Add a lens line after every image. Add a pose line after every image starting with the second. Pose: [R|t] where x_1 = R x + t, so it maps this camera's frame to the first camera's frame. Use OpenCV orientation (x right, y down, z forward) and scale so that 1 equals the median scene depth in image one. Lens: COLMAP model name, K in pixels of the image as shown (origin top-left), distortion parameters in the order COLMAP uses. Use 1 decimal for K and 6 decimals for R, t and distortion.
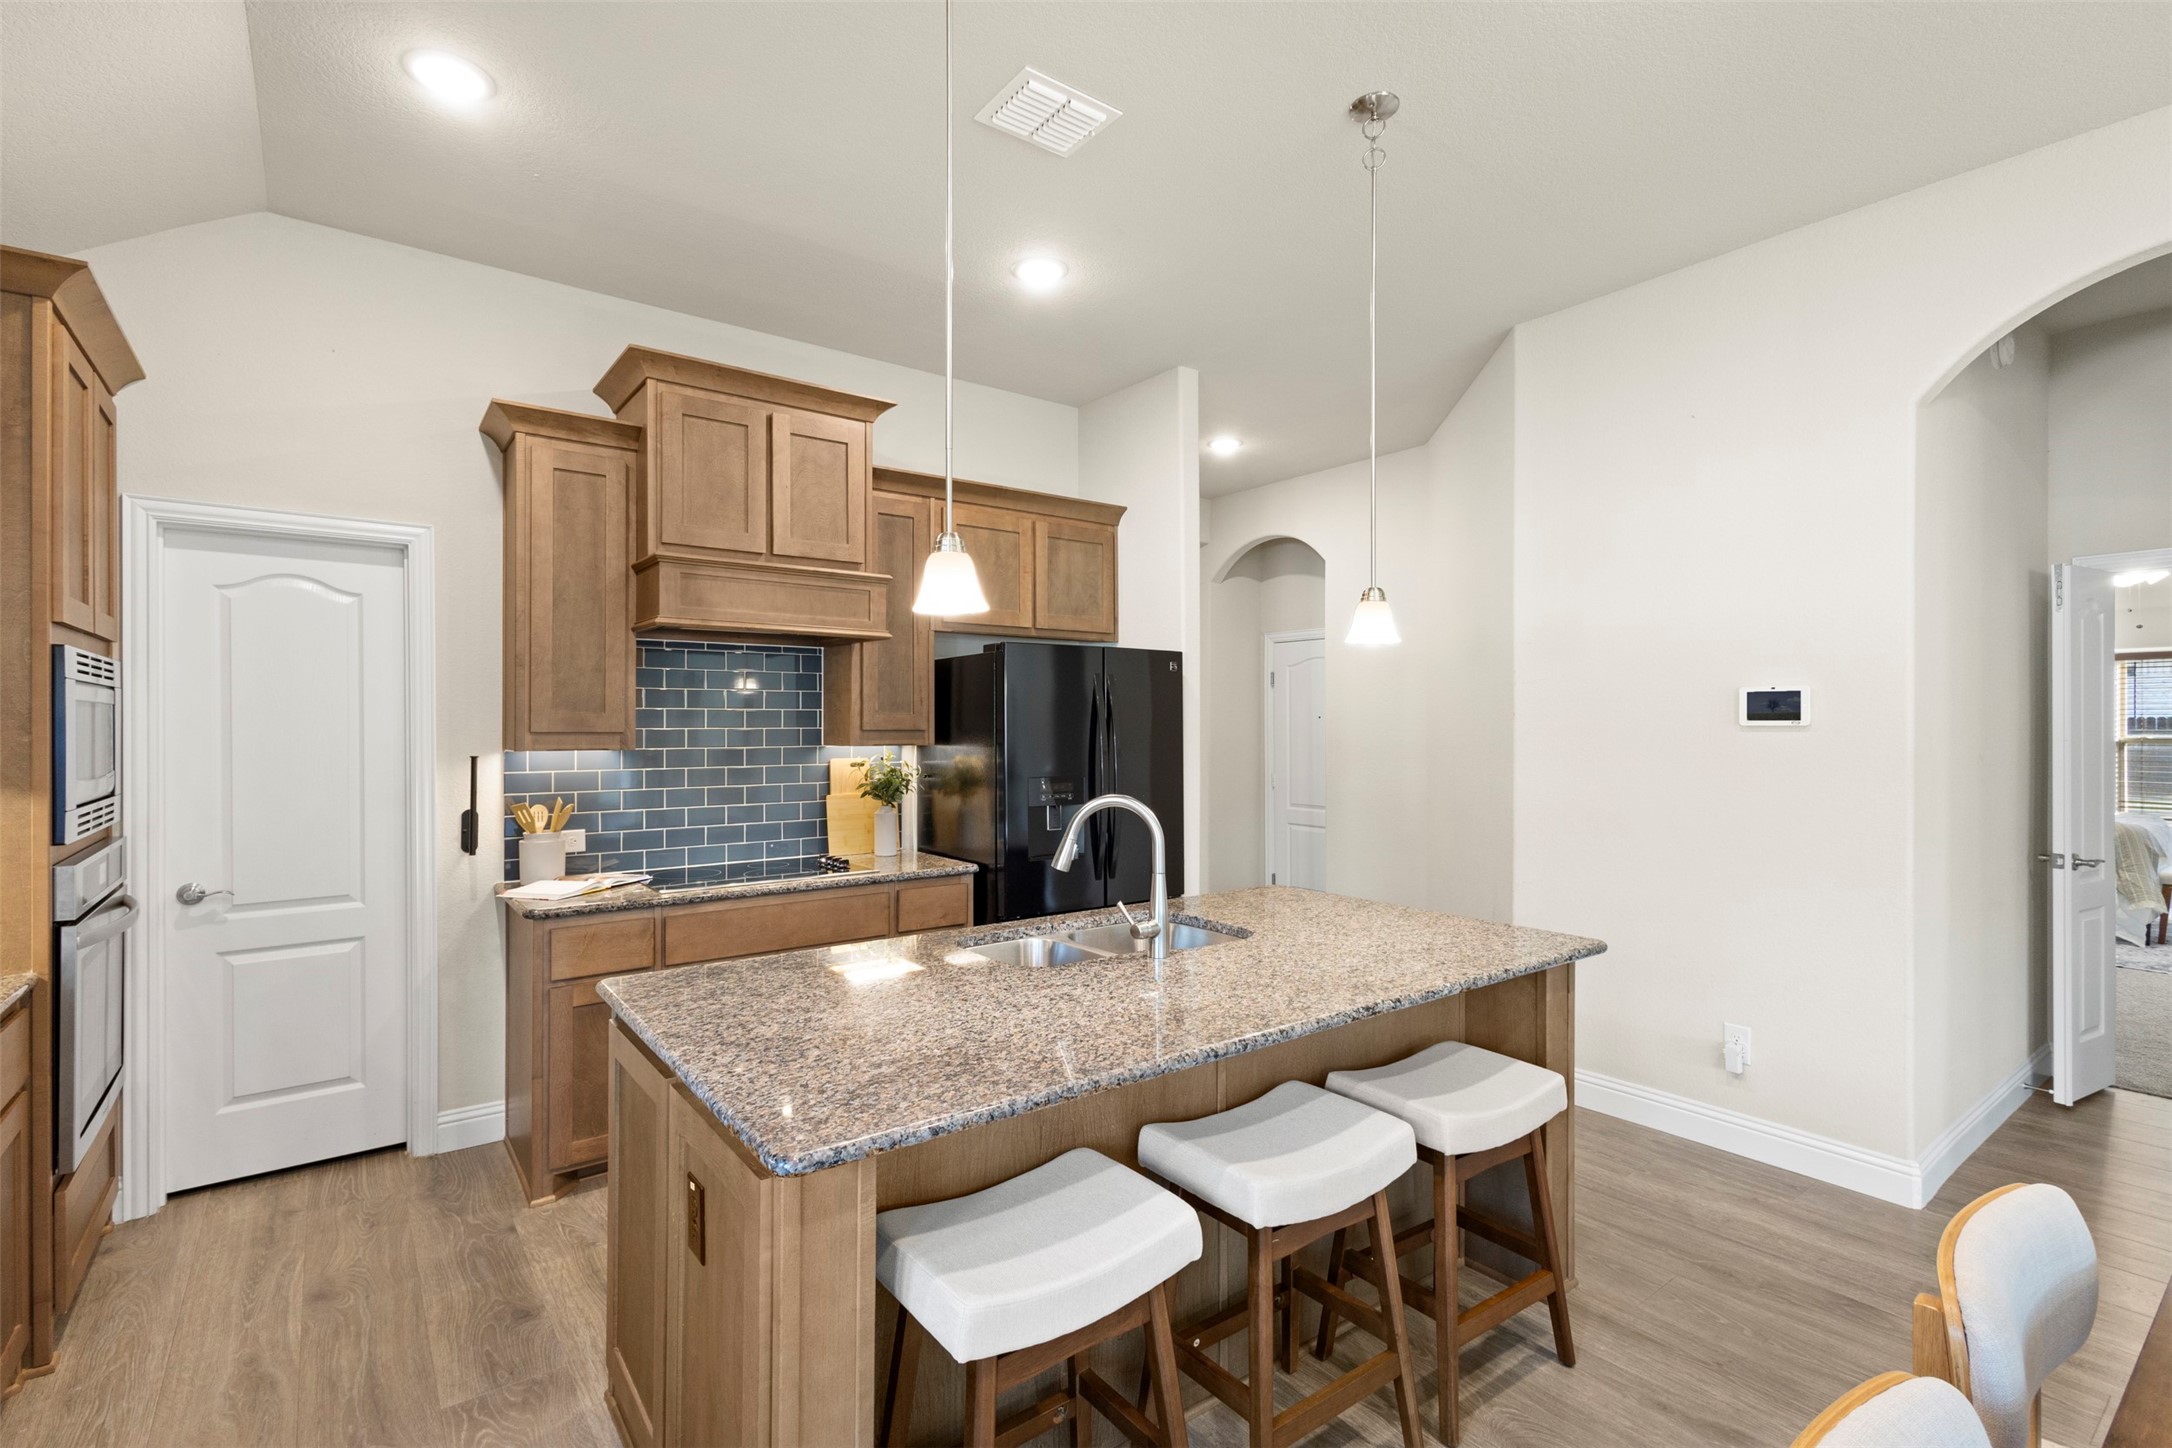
lens RADIAL K [[996.1, 0, 1083.1], [0, 996.1, 724.8], [0, 0, 1]] dist [0.011382, -0.004145]
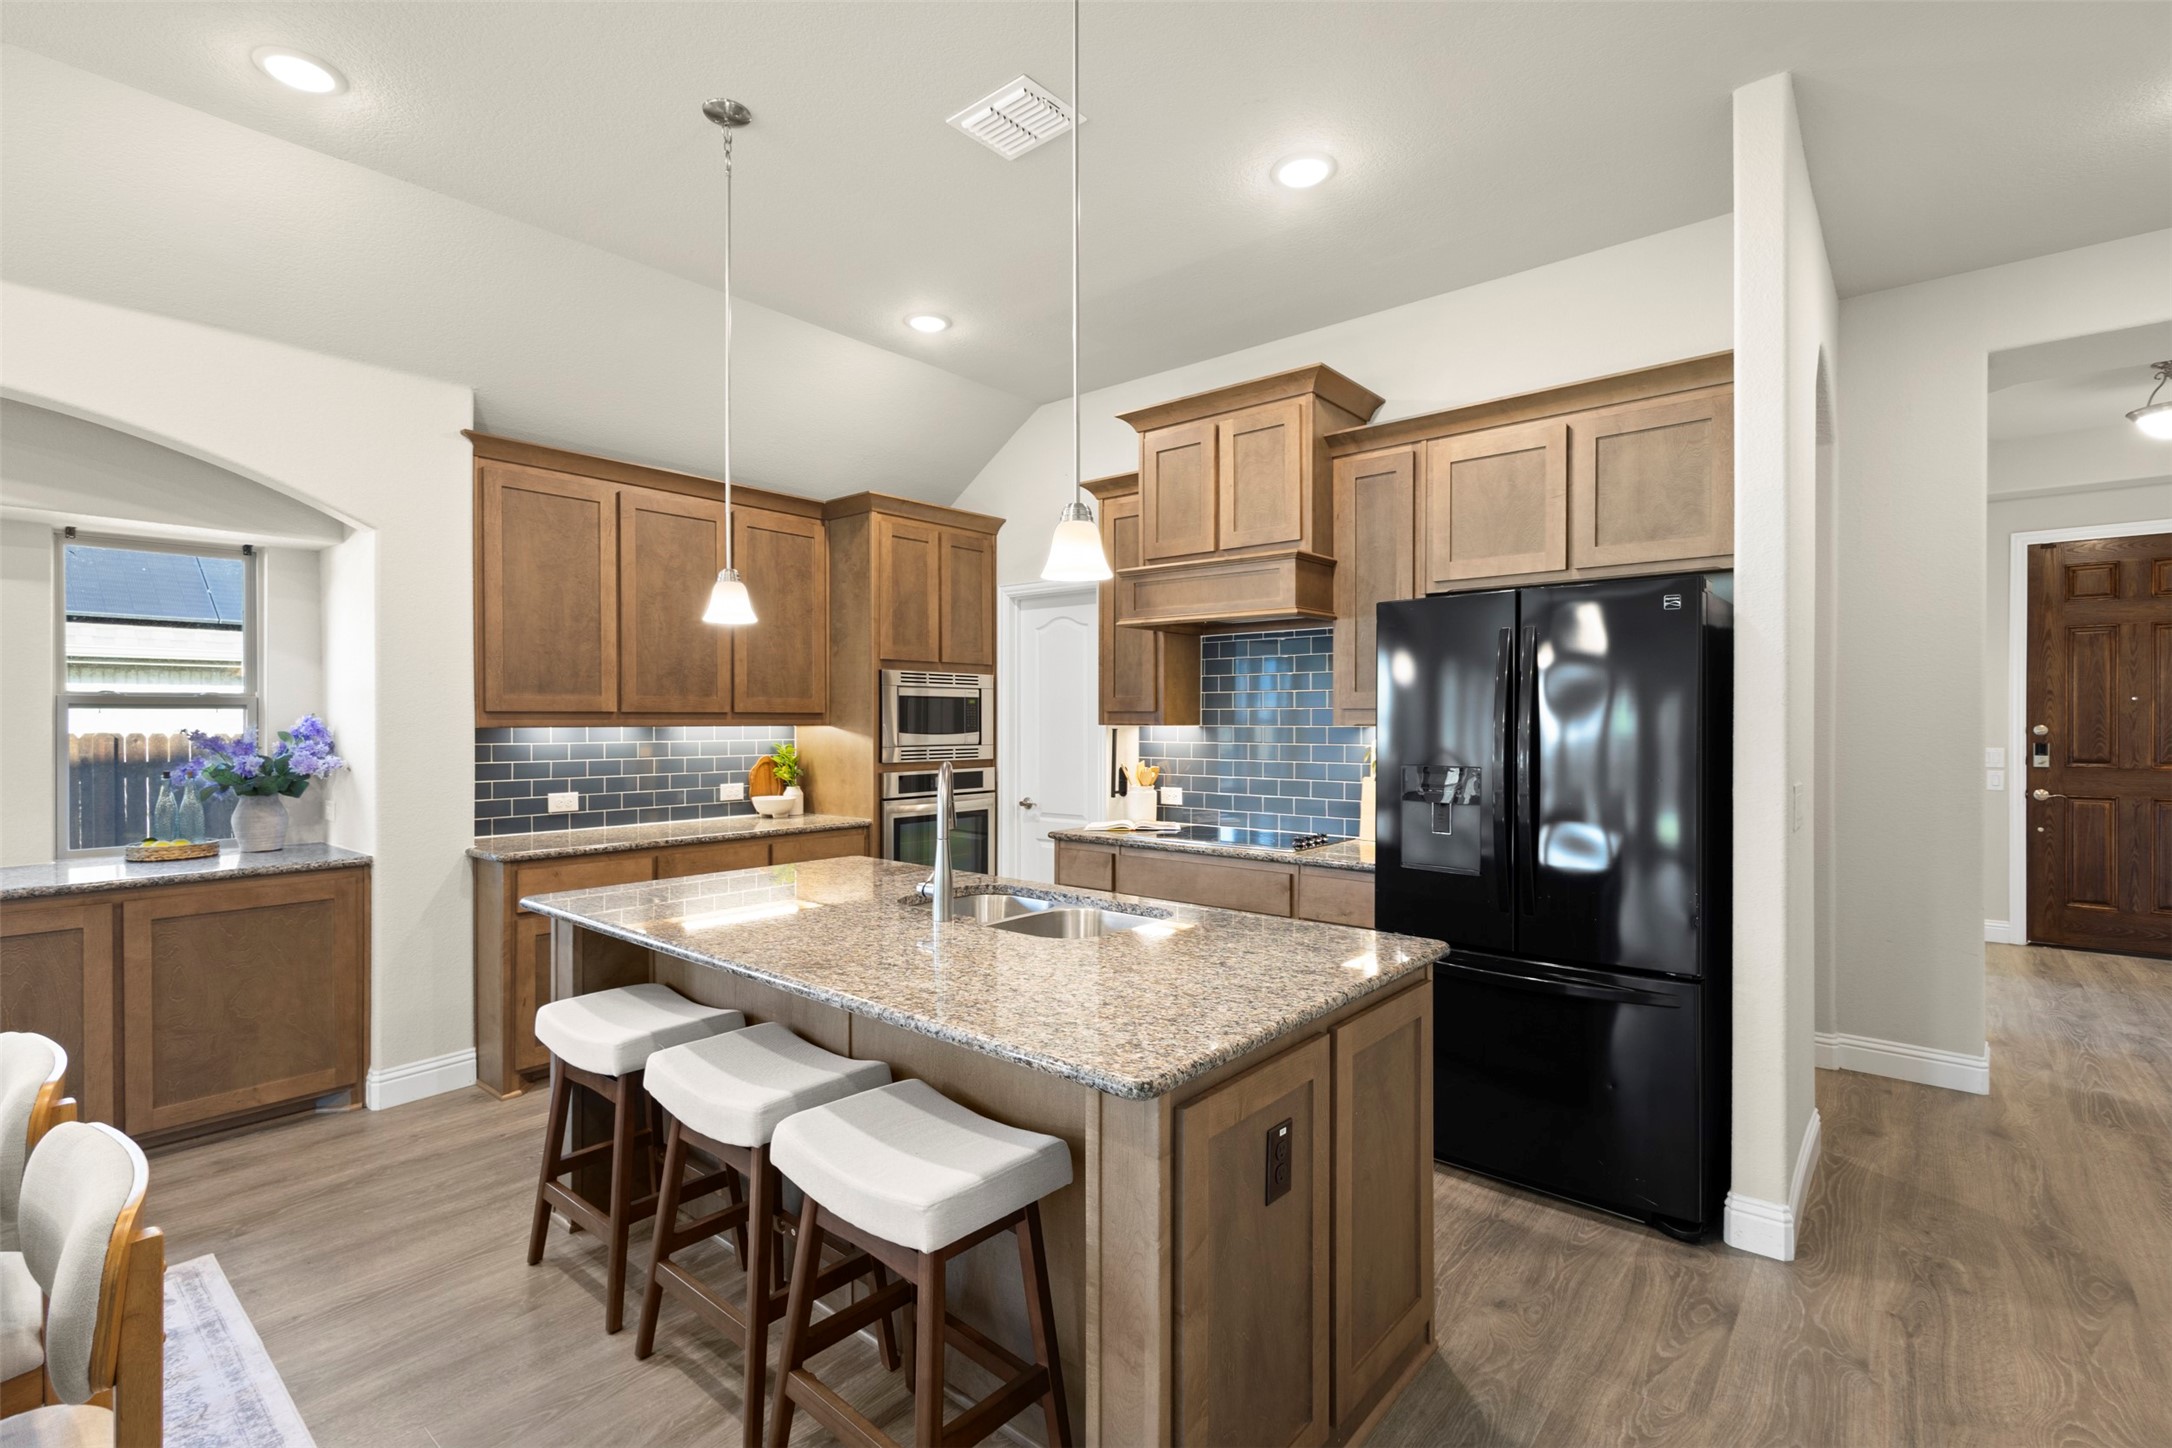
lens RADIAL K [[996.1, 0, 1085.4], [0, 996.1, 723.4], [0, 0, 1]] dist [0.011382, -0.004145]
pose [[0.223904, 0.004668, -0.974600, 0.763638], [-0.000850, 0.999989, 0.004594, 0.017436], [0.974611, -0.000200, 0.223906, 0.627672]]
